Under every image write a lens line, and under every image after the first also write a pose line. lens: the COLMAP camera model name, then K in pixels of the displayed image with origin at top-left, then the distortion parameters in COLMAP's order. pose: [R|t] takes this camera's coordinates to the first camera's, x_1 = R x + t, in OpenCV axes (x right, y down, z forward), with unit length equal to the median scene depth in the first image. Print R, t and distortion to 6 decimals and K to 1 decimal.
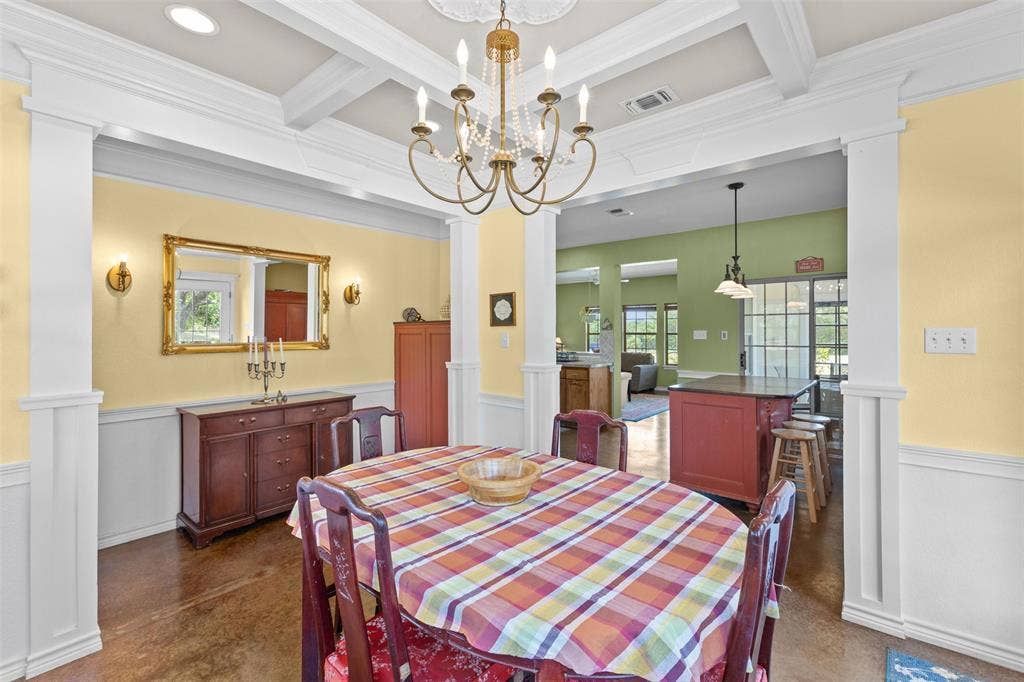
lens RADIAL K [[444.1, 0, 513.4], [0, 444.1, 336.4], [0, 0, 1]] dist [0.003742, 0.000347]
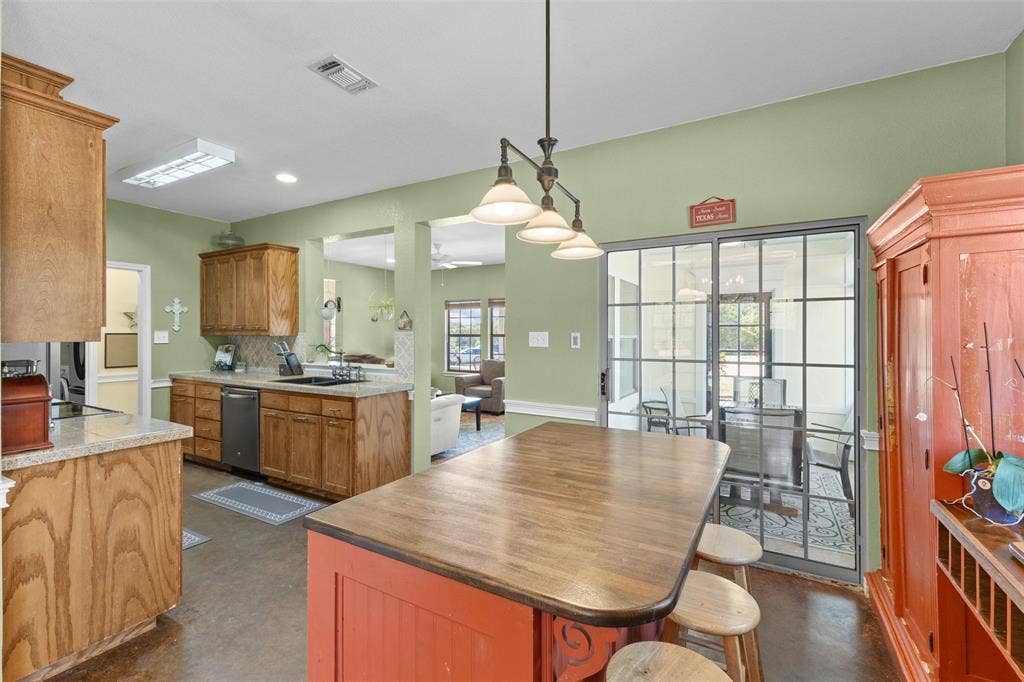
lens RADIAL K [[444.1, 0, 509.2], [0, 444.1, 333.7], [0, 0, 1]] dist [0.003742, 0.000347]
pose [[0.983786, 0.002536, 0.179326, 0.292887], [-0.001316, 0.999975, -0.006921, -0.006807], [-0.179339, 0.006573, 0.983765, 0.461242]]
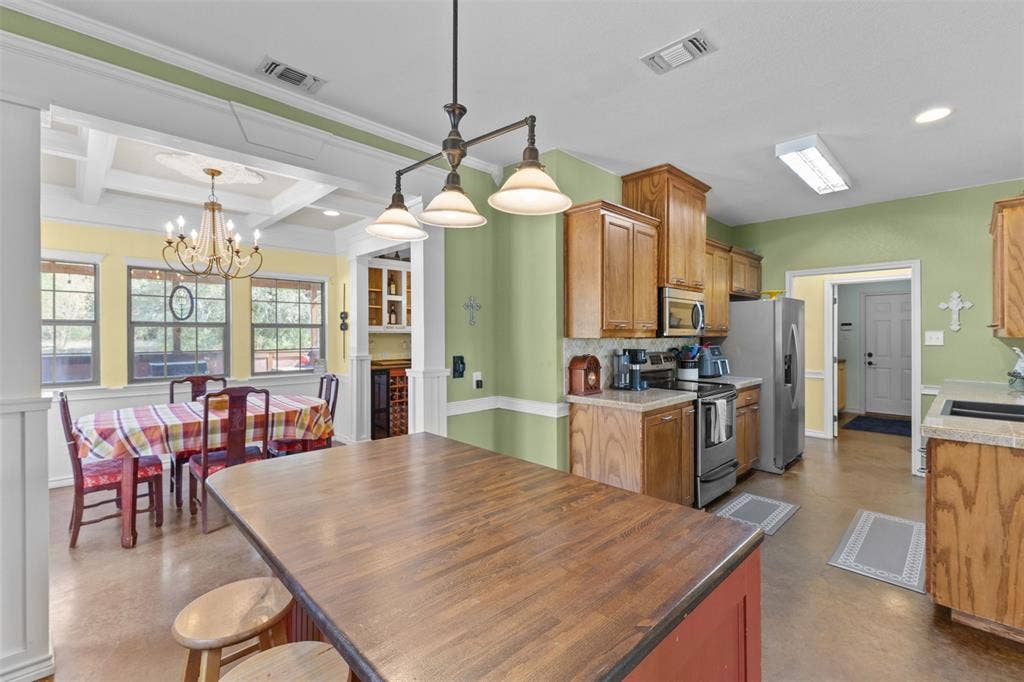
lens RADIAL K [[444.1, 0, 515.0], [0, 444.1, 334.1], [0, 0, 1]] dist [0.003742, 0.000347]
pose [[-0.080398, 0.001644, -0.996761, 0.610451], [-0.008281, 0.999963, 0.002317, -0.007899], [0.996728, 0.008440, -0.080381, 0.789578]]
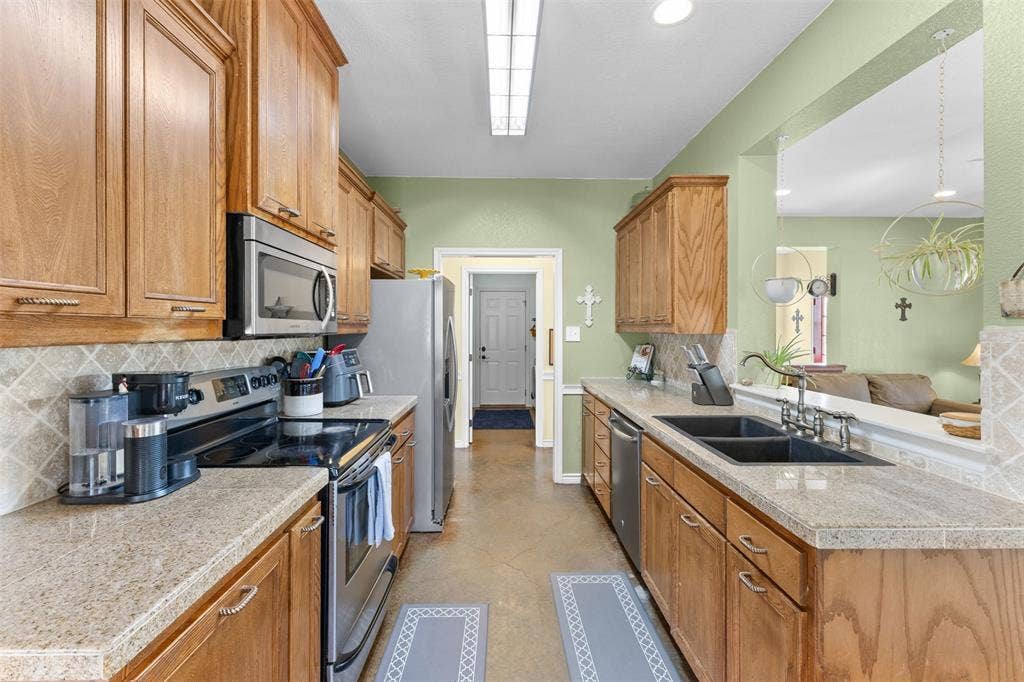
lens RADIAL K [[444.1, 0, 512.7], [0, 444.1, 331.5], [0, 0, 1]] dist [0.003742, 0.000347]
pose [[0.671756, 0.008520, -0.740724, 0.245390], [-0.009466, 0.999951, 0.002918, -0.010308], [0.740712, 0.005051, 0.671804, 0.895320]]
